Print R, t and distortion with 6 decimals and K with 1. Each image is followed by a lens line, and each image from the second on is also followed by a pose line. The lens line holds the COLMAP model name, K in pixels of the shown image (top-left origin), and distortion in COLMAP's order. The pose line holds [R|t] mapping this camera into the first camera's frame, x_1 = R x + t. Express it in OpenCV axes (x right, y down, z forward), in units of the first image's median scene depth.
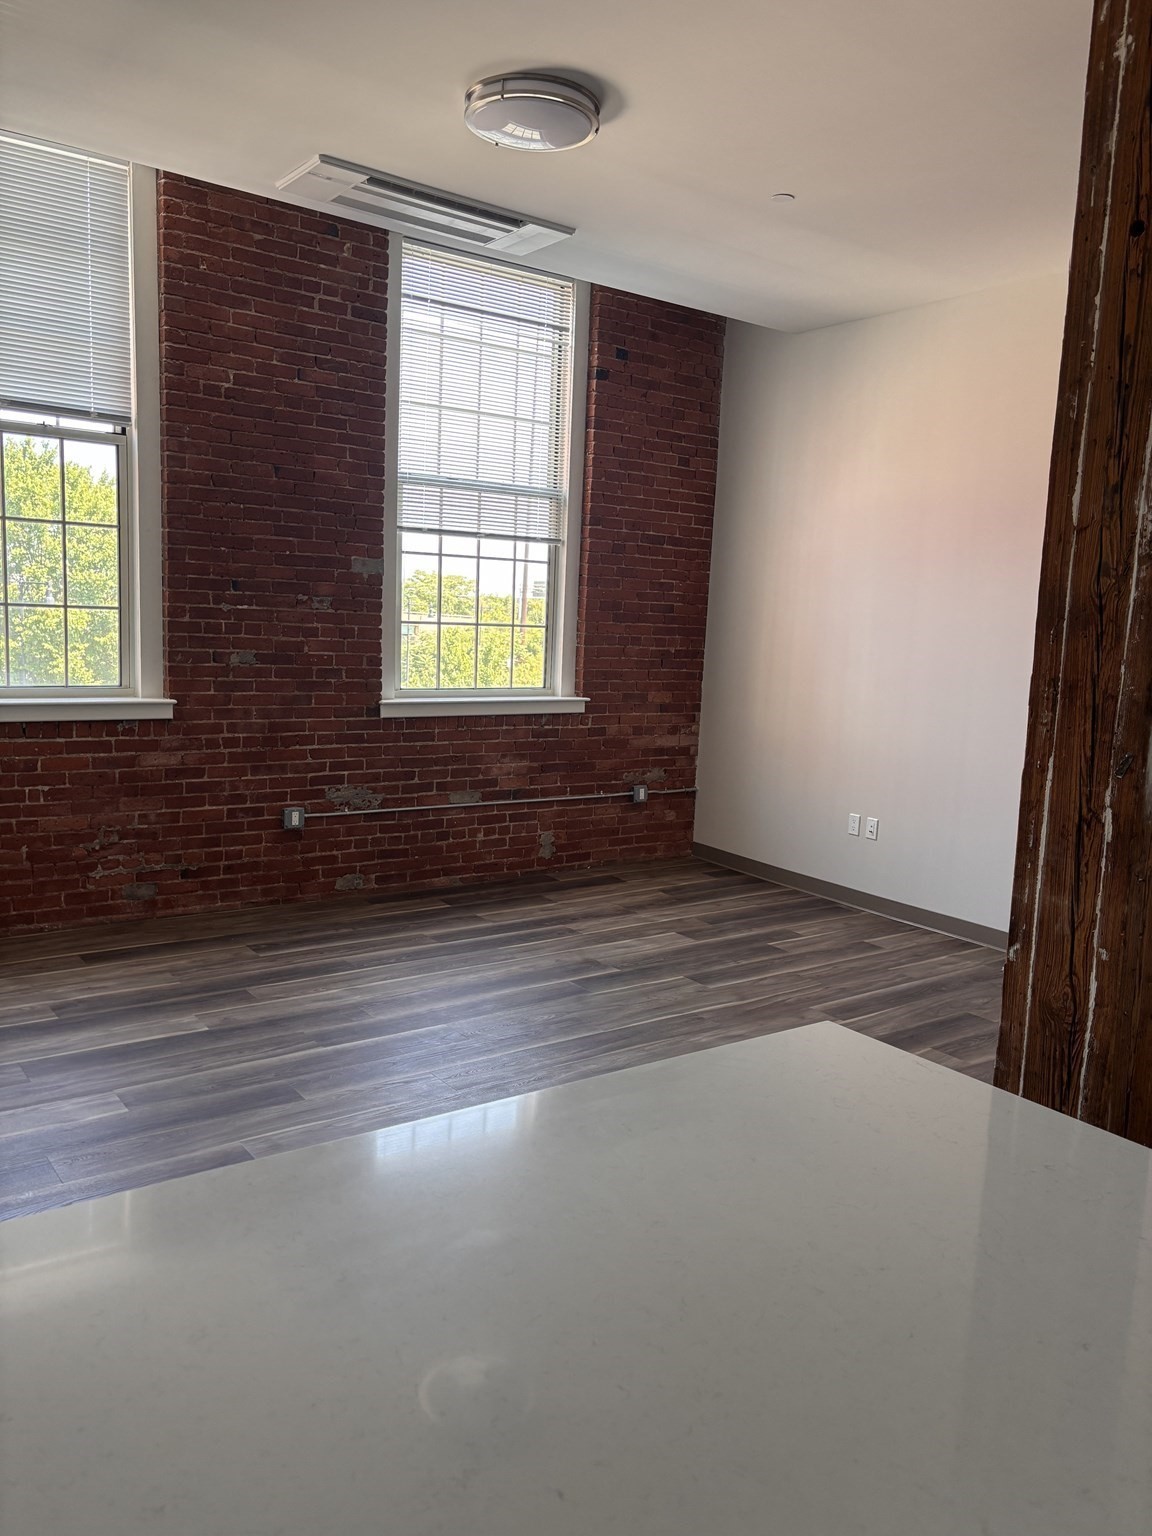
lens RADIAL K [[1152.4, 0, 568.5], [0, 1152.4, 766.6], [0, 0, 1]] dist [0.062150, -0.067996]
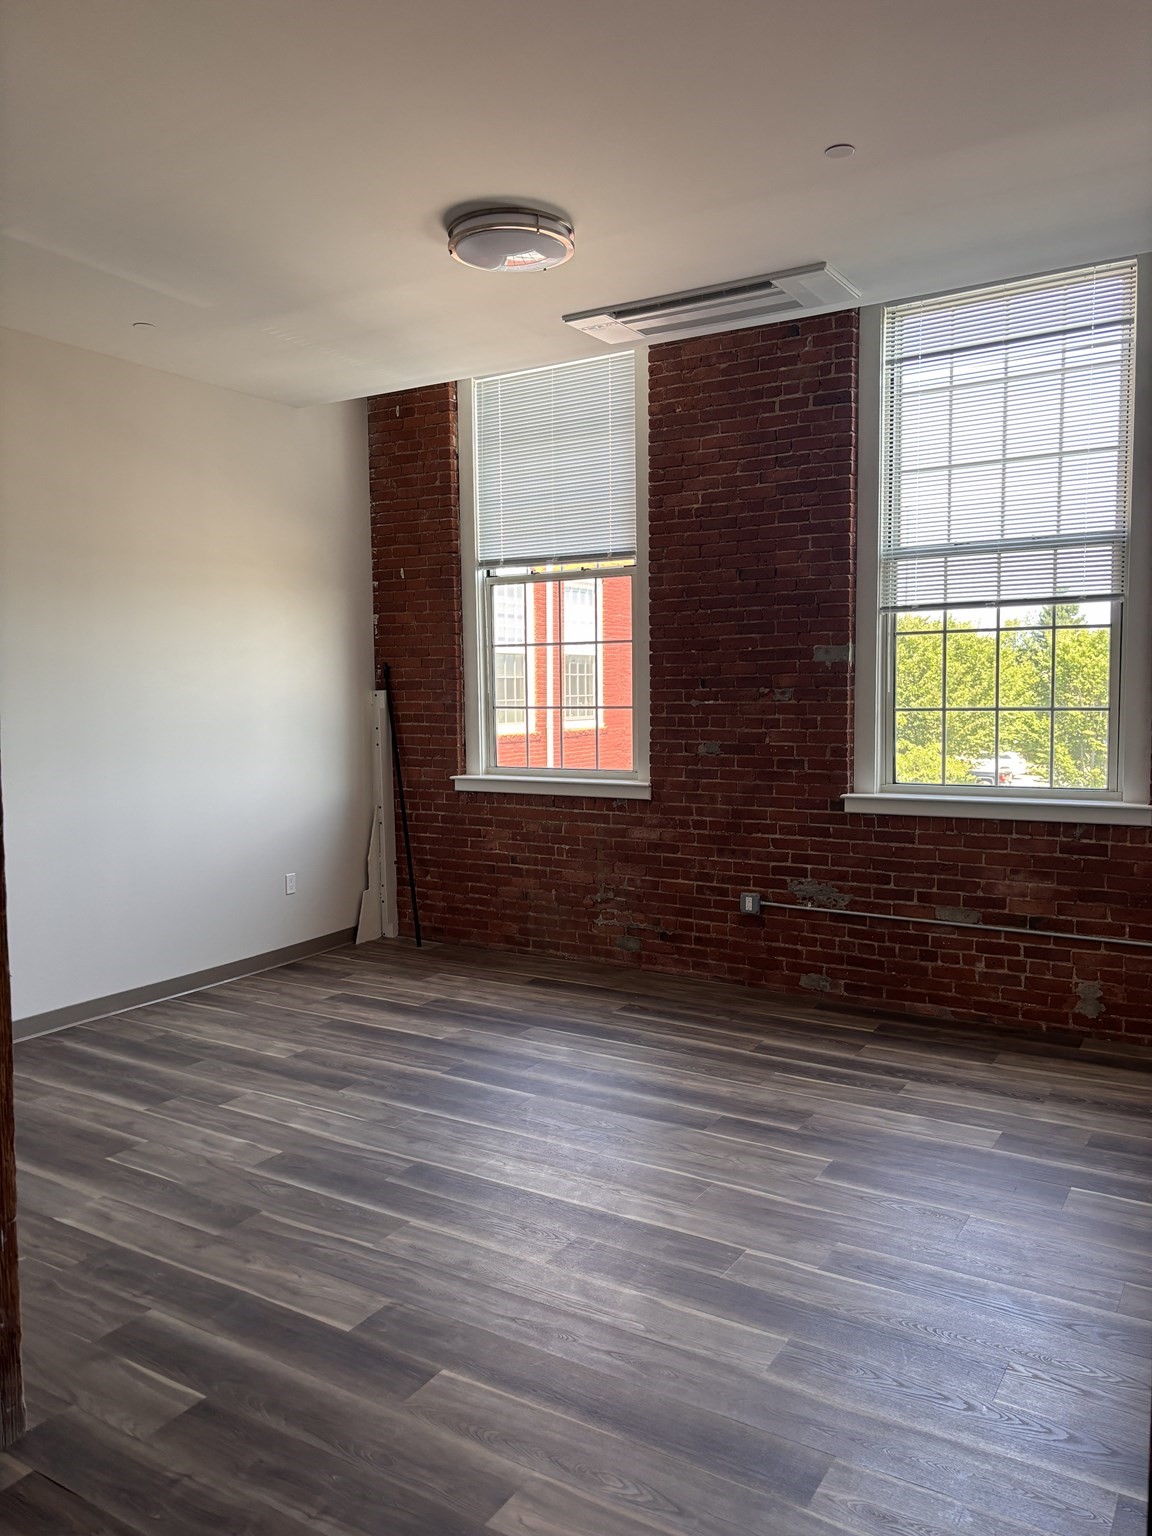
lens RADIAL K [[1152.4, 0, 566.1], [0, 1152.4, 774.1], [0, 0, 1]] dist [0.062150, -0.067996]
pose [[0.370697, 0.027126, -0.928358, 0.667729], [-0.096081, 0.995330, -0.009282, -0.045879], [0.923771, 0.092638, 0.371572, 0.468694]]
